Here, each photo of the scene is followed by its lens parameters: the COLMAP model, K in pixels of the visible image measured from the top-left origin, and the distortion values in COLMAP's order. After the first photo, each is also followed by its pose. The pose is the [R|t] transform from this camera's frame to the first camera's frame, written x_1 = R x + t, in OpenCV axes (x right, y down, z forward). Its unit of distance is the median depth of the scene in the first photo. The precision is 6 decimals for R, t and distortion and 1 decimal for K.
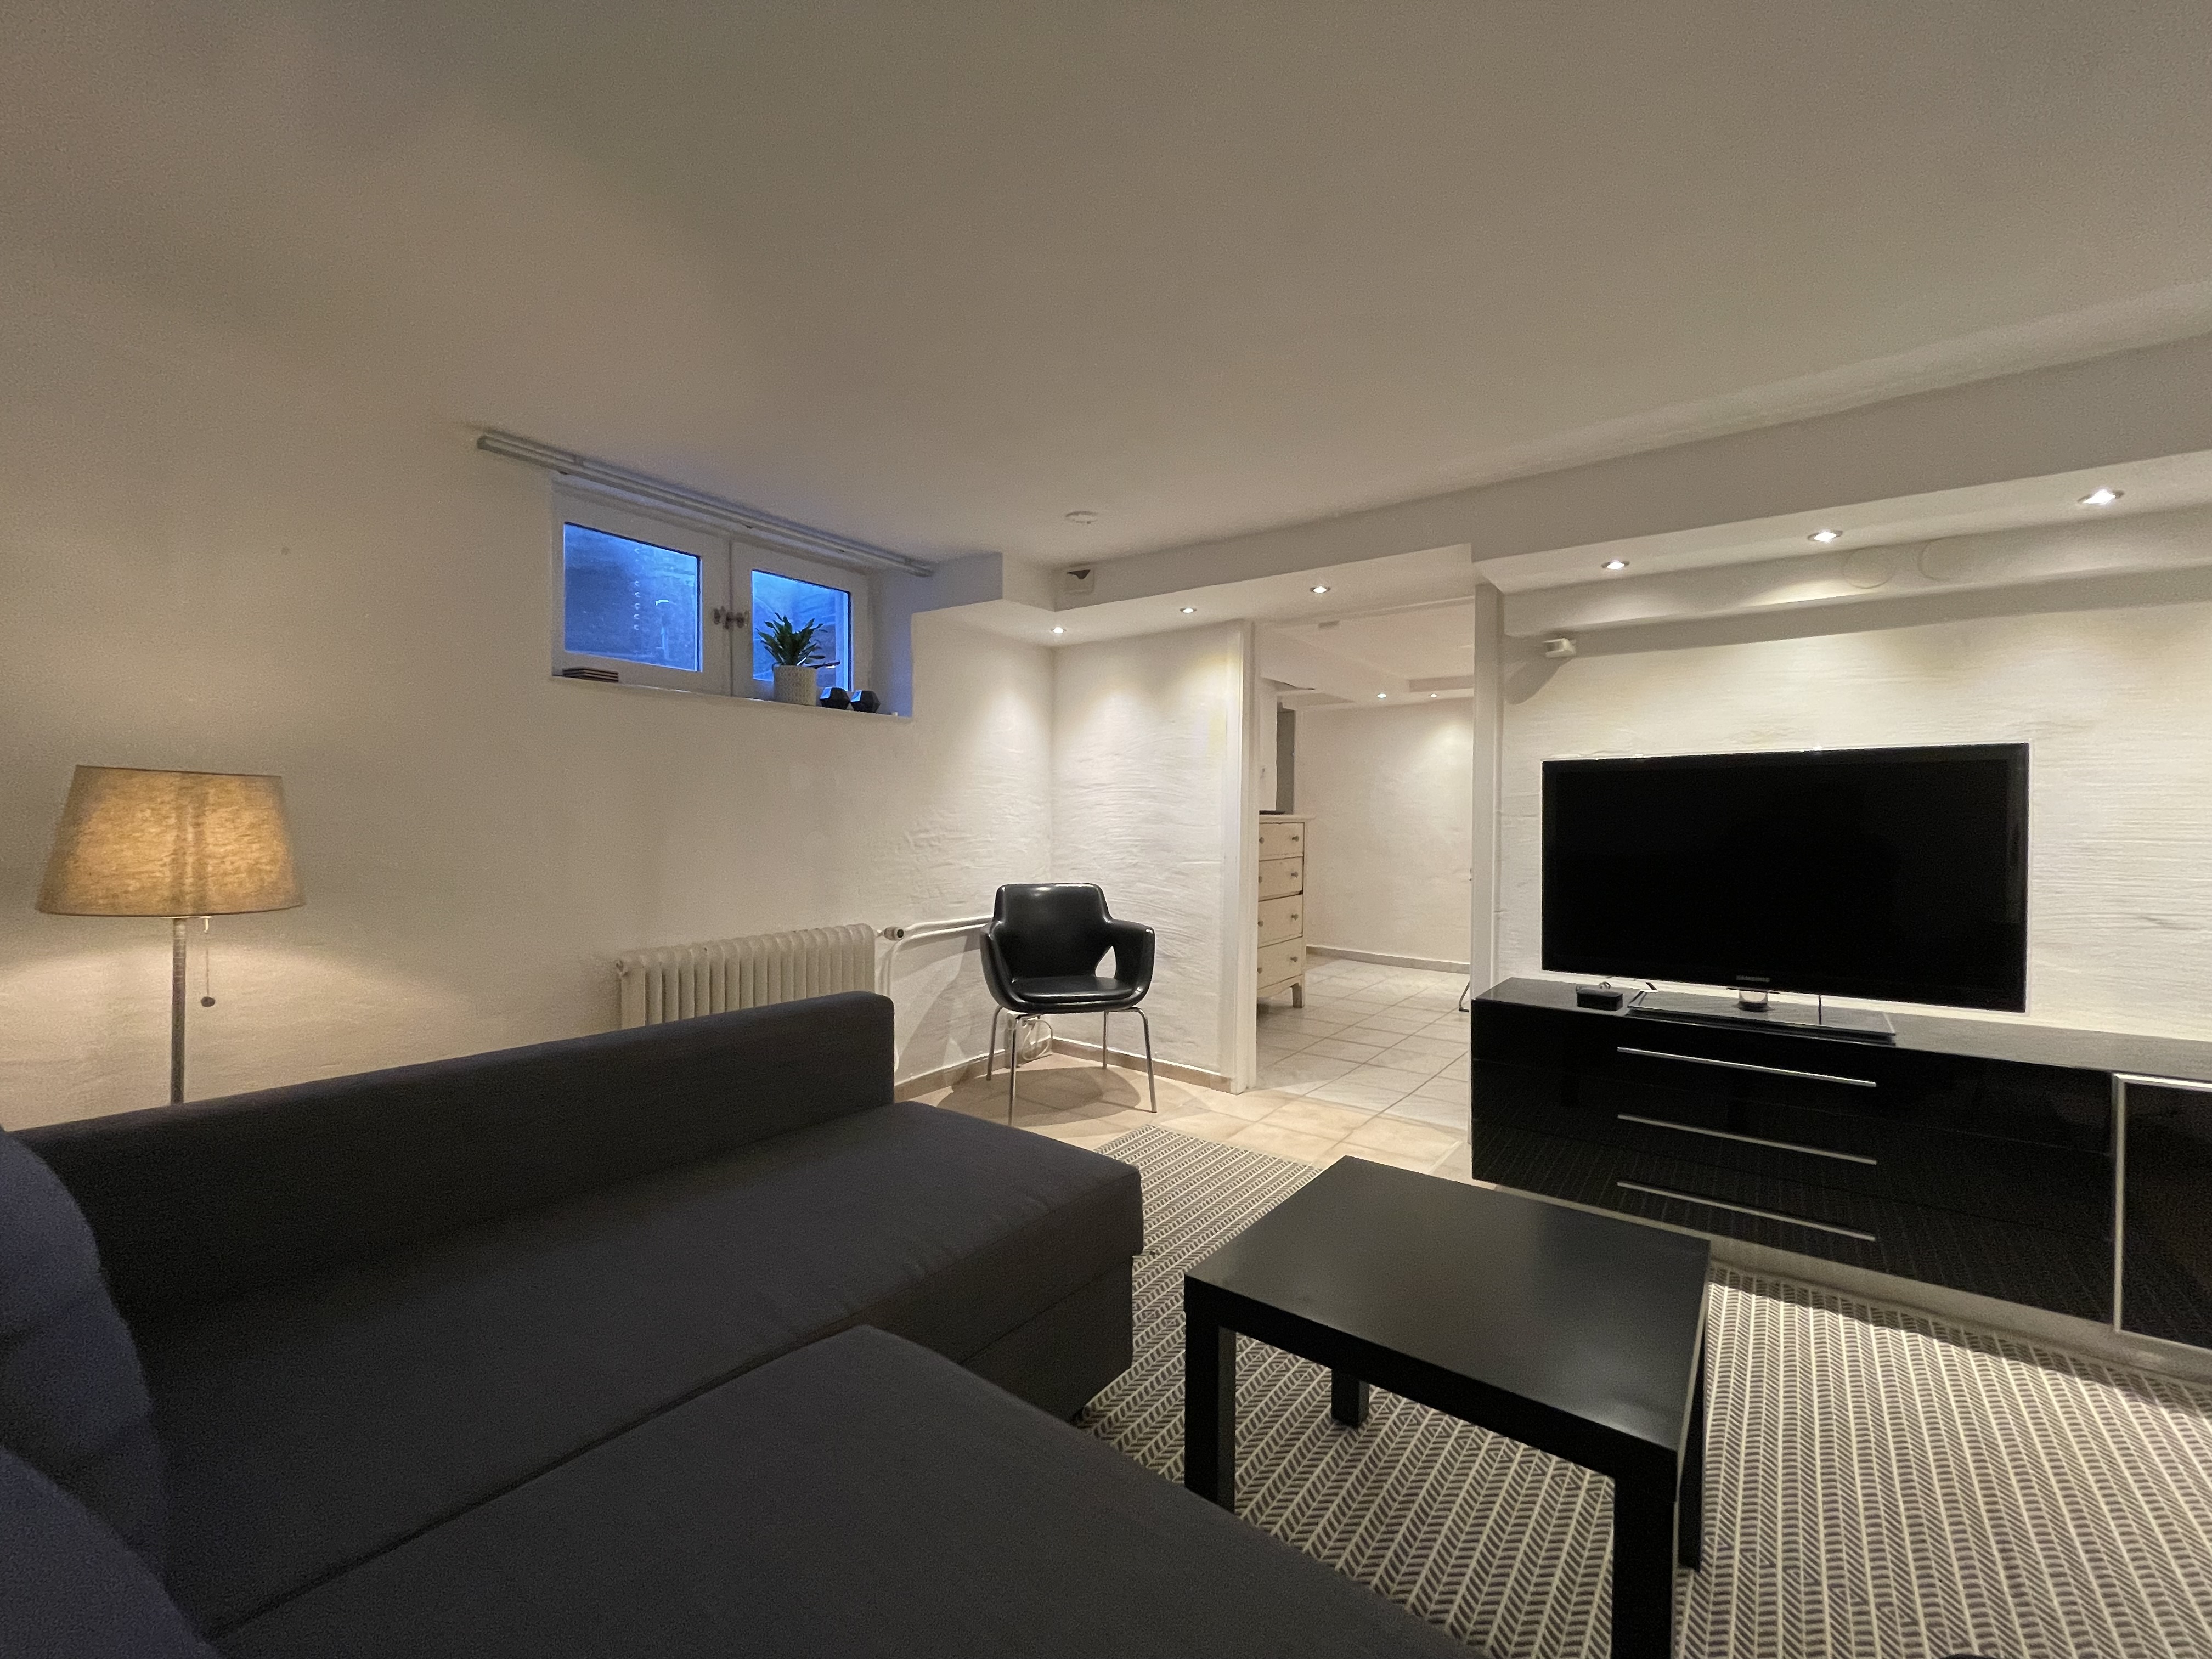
lens RADIAL K [[892.2, 0, 1109.1], [0, 892.2, 831.2], [0, 0, 1]] dist [-0.006622, 0.000634]
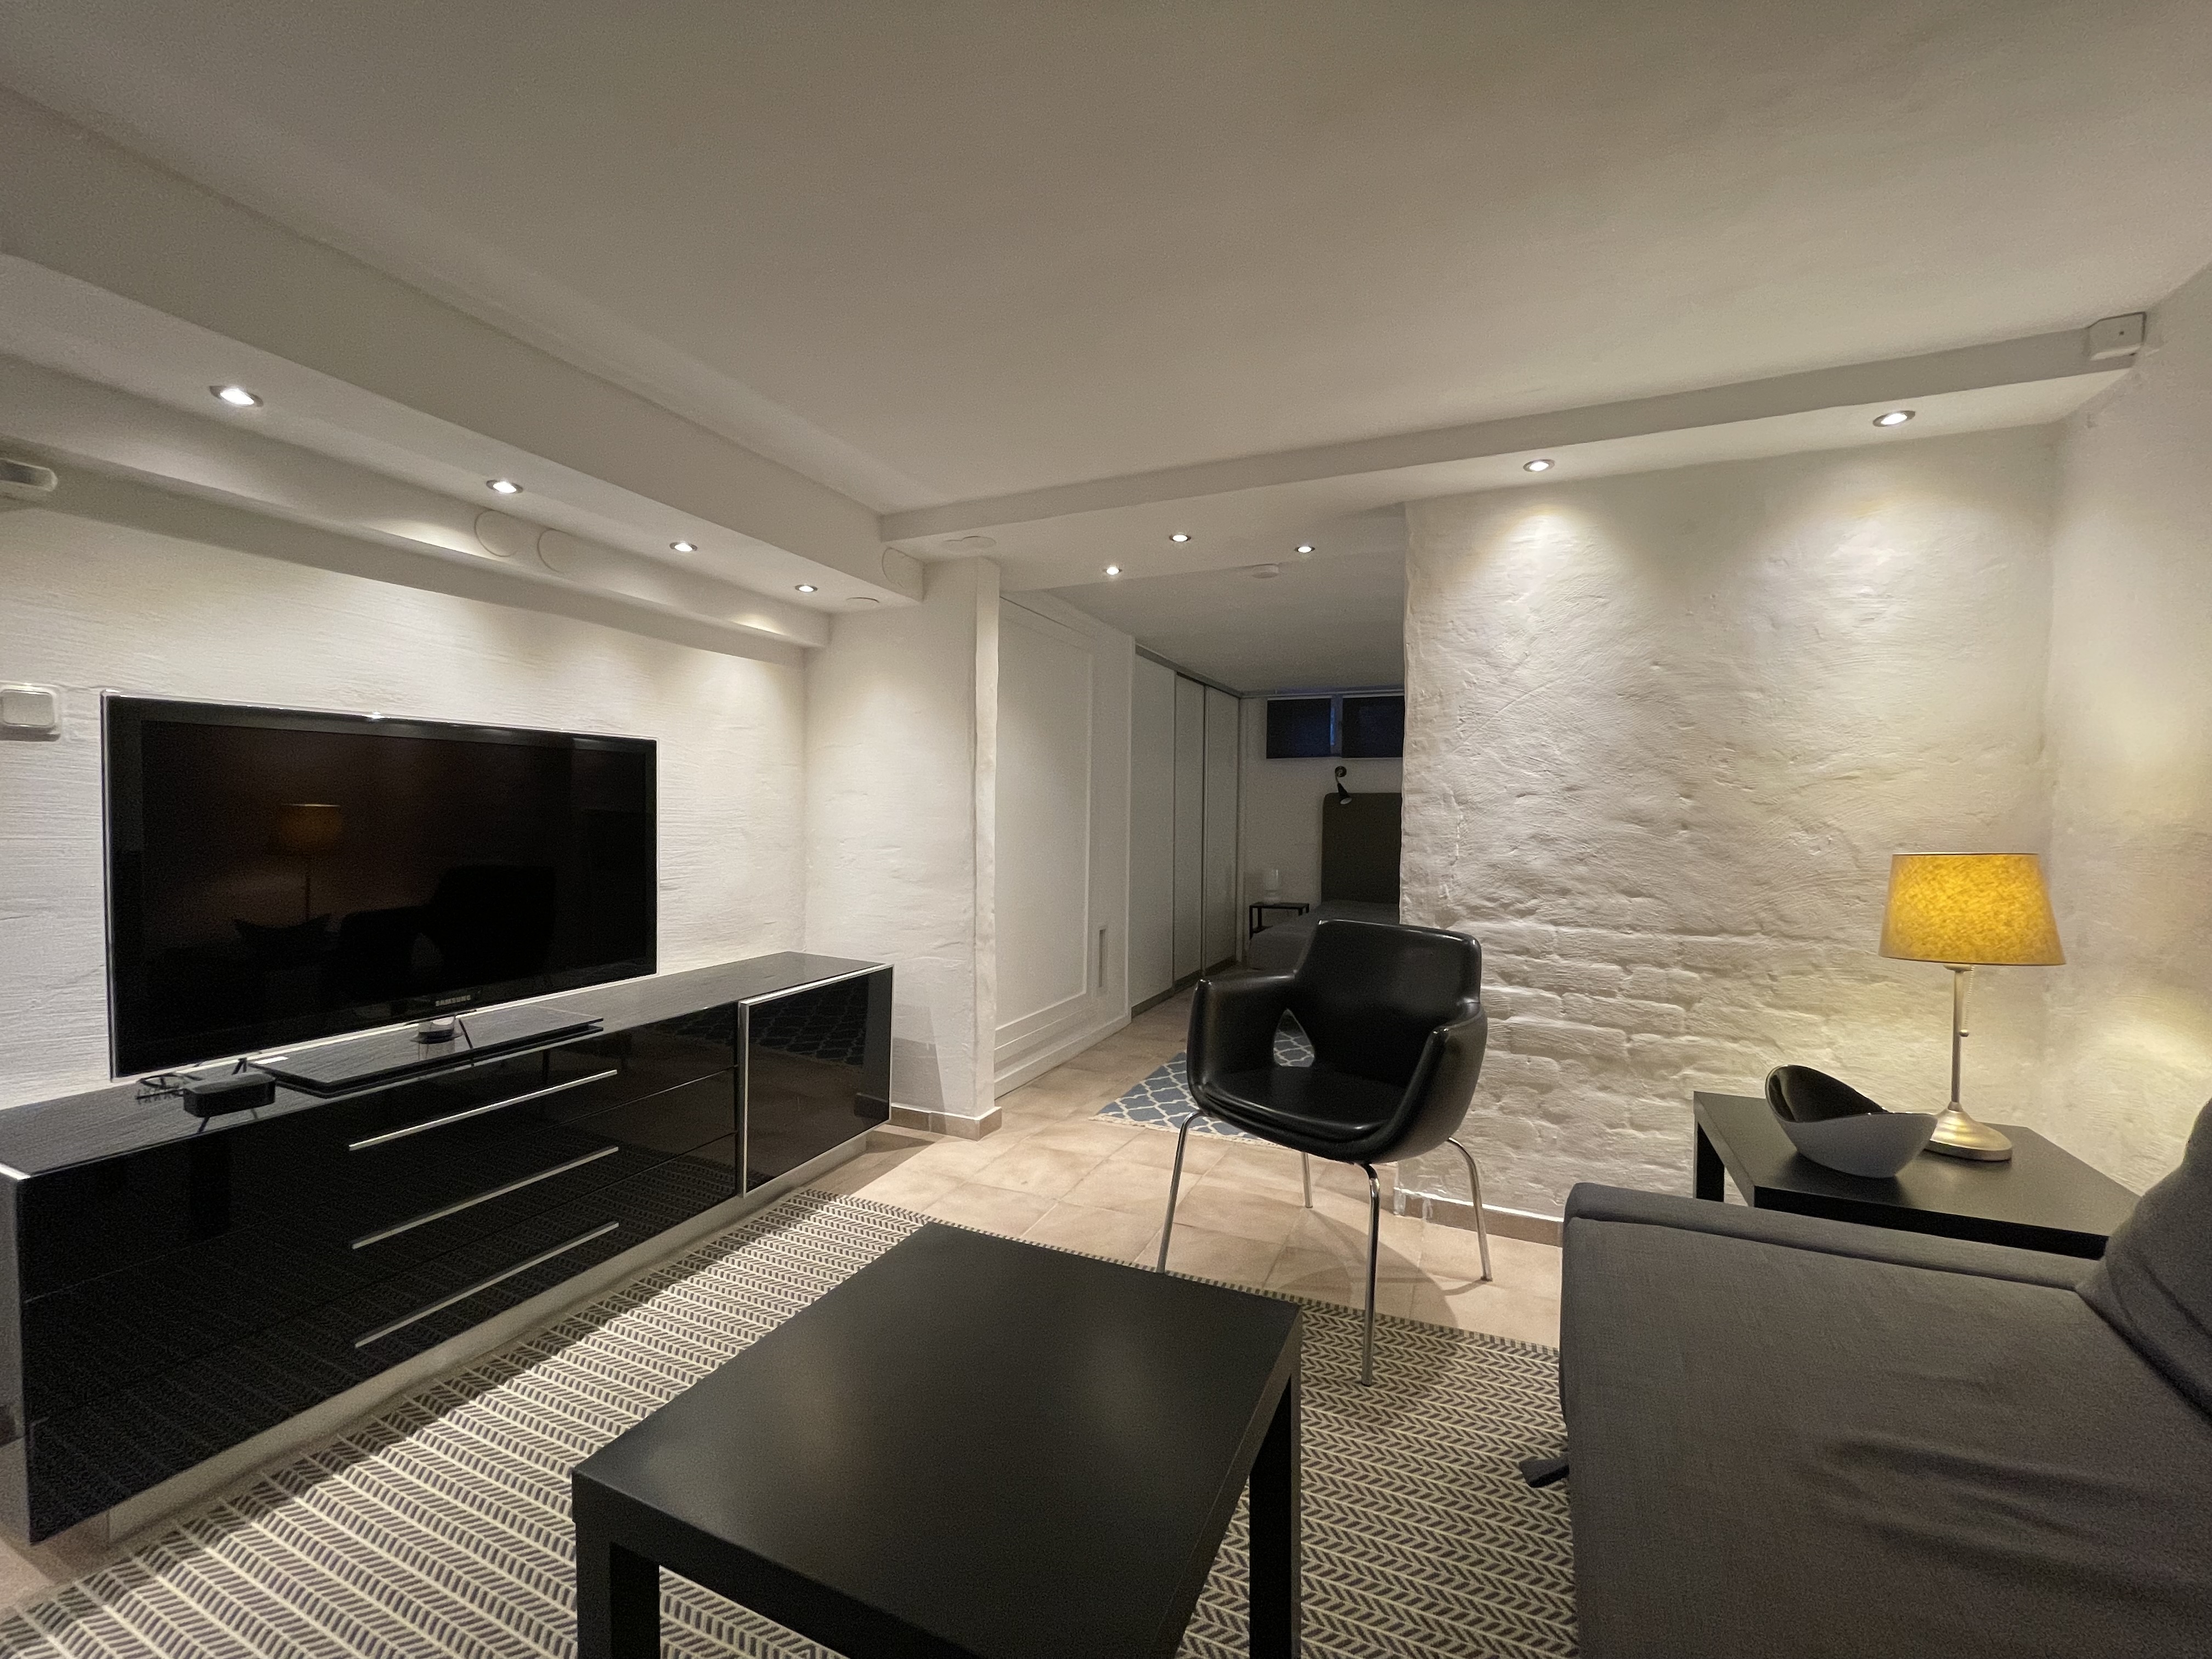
lens RADIAL K [[892.2, 0, 1106.4], [0, 892.2, 827.2], [0, 0, 1]] dist [-0.006622, 0.000634]
pose [[-0.228609, -0.023288, 0.973240, -0.154550], [0.006037, 0.999661, 0.025338, -0.008509], [-0.973500, 0.011668, -0.228390, 0.457406]]
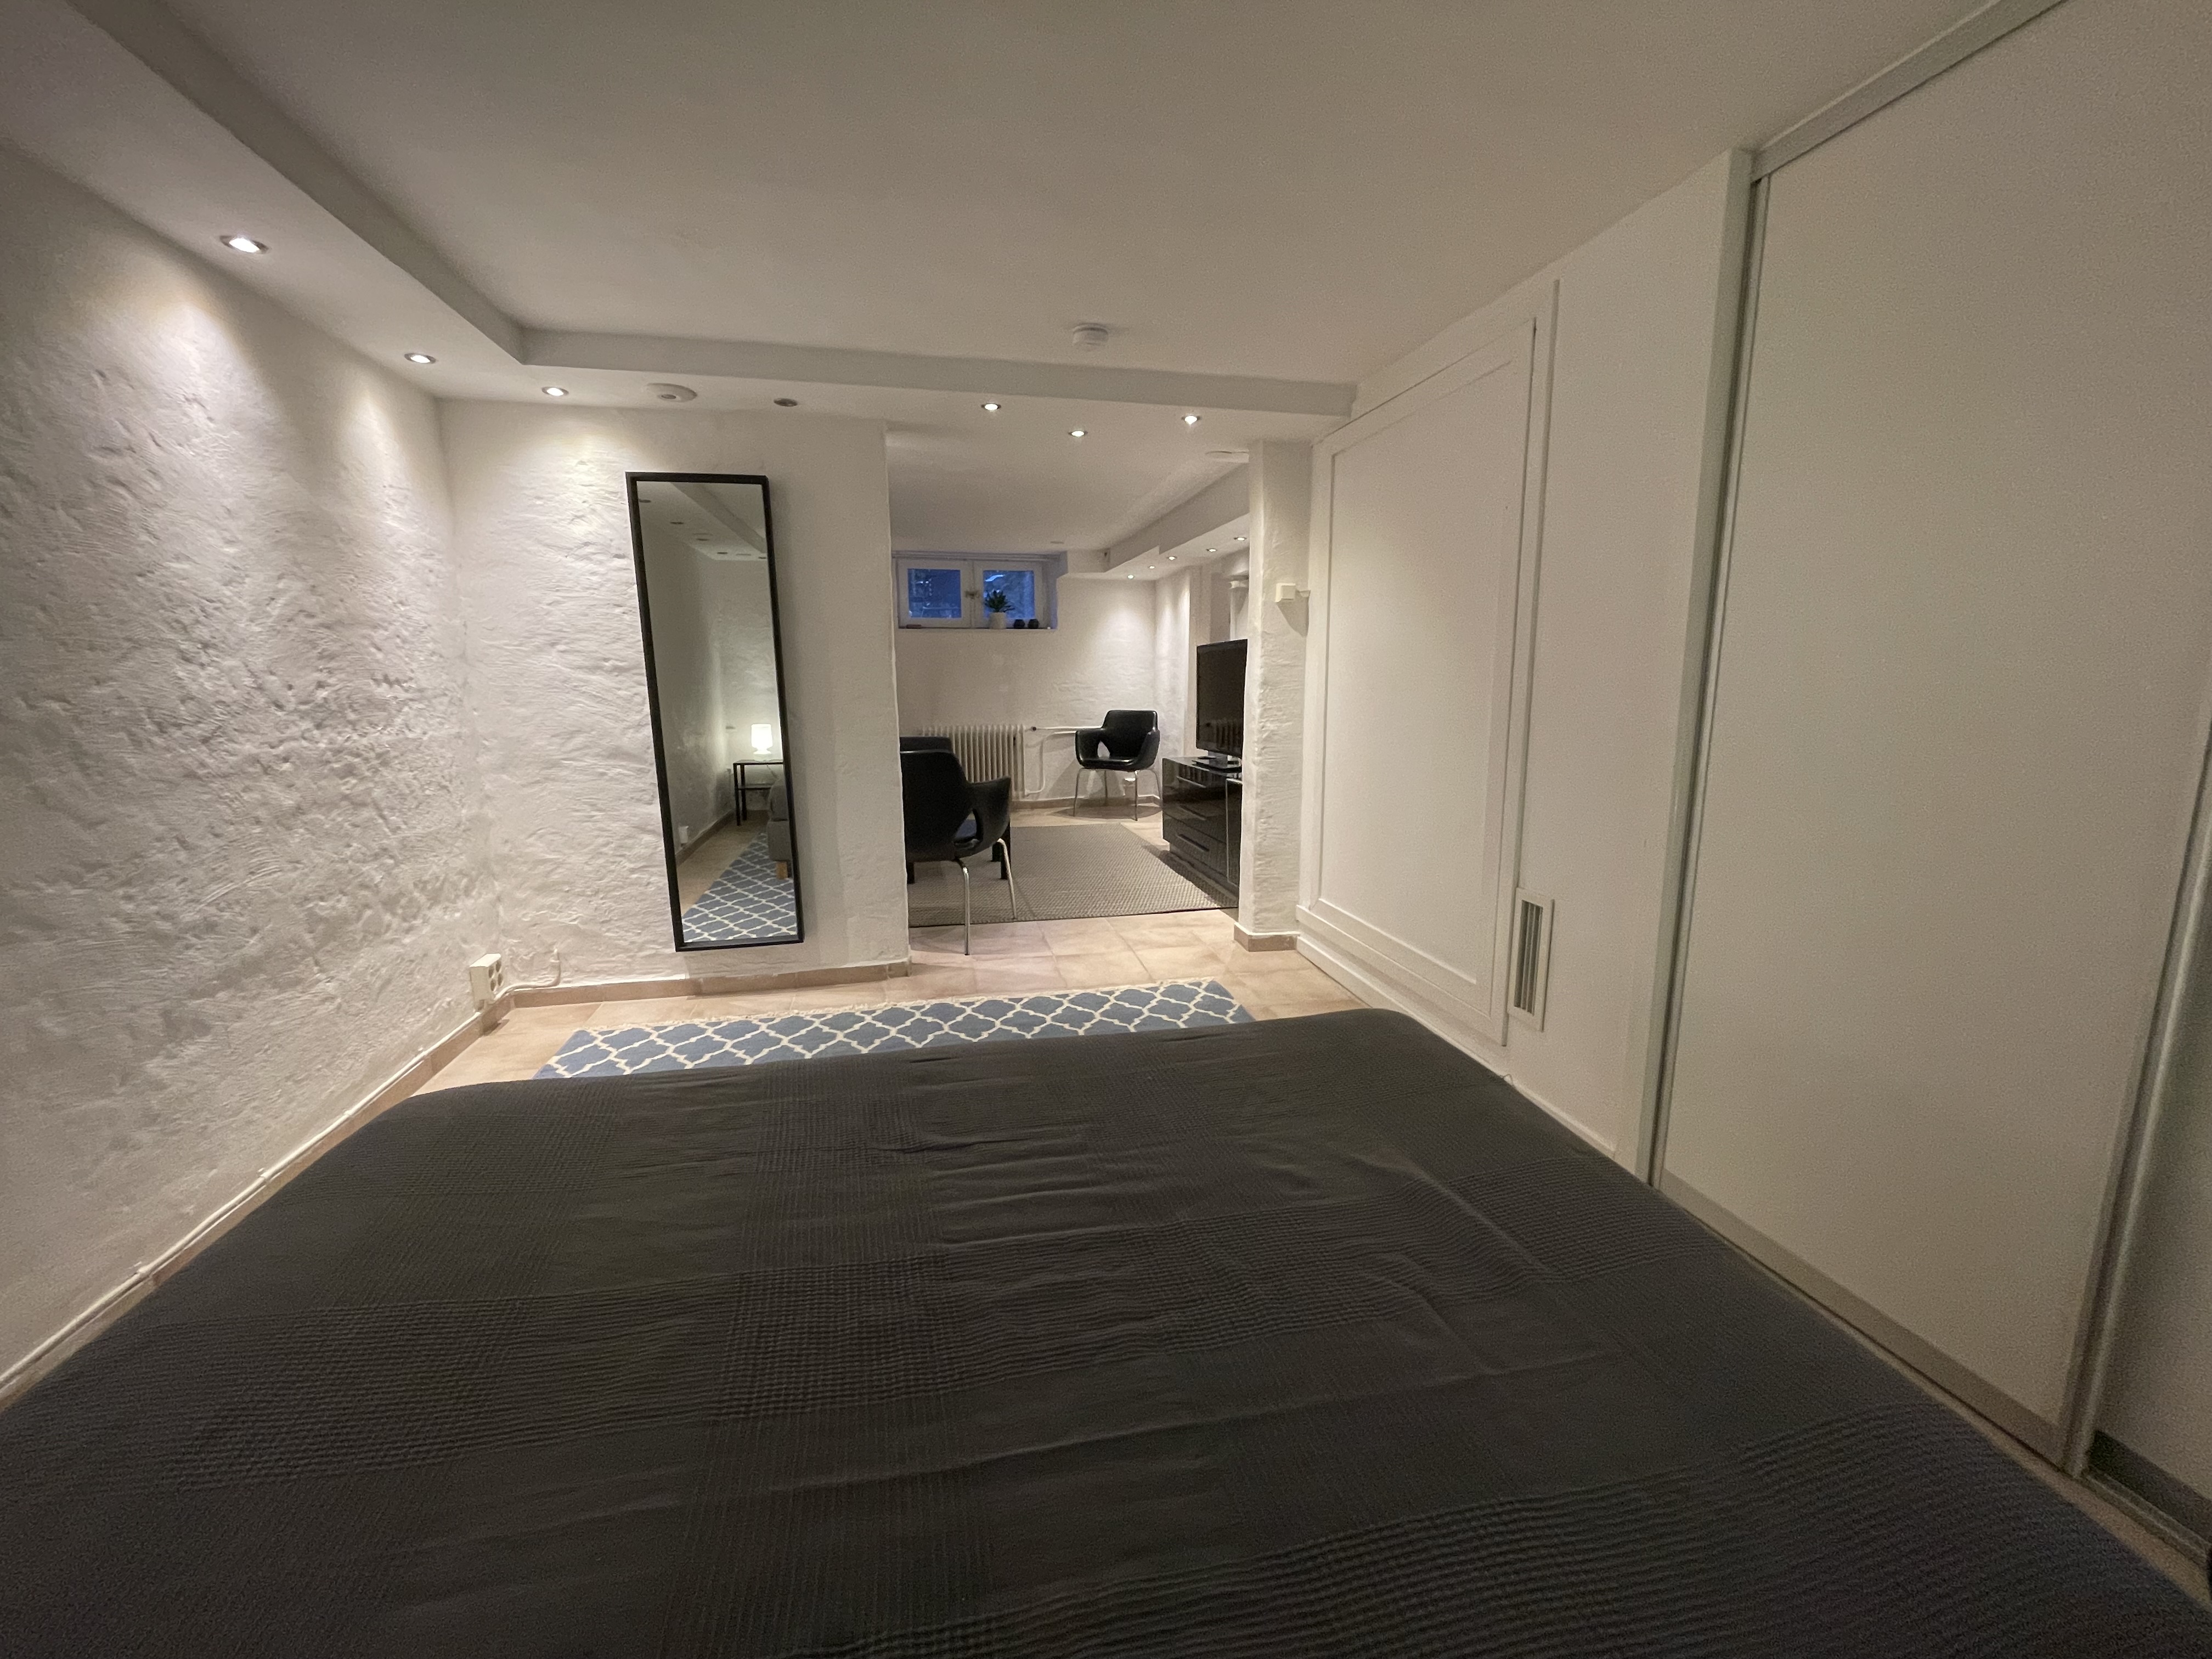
lens RADIAL K [[892.2, 0, 1098.1], [0, 892.2, 825.6], [0, 0, 1]] dist [-0.006622, 0.000634]
pose [[0.755283, 0.095559, -0.648394, 1.470862], [0.002375, 0.988908, 0.148510, 0.022059], [0.655394, -0.113707, 0.746679, -0.651714]]
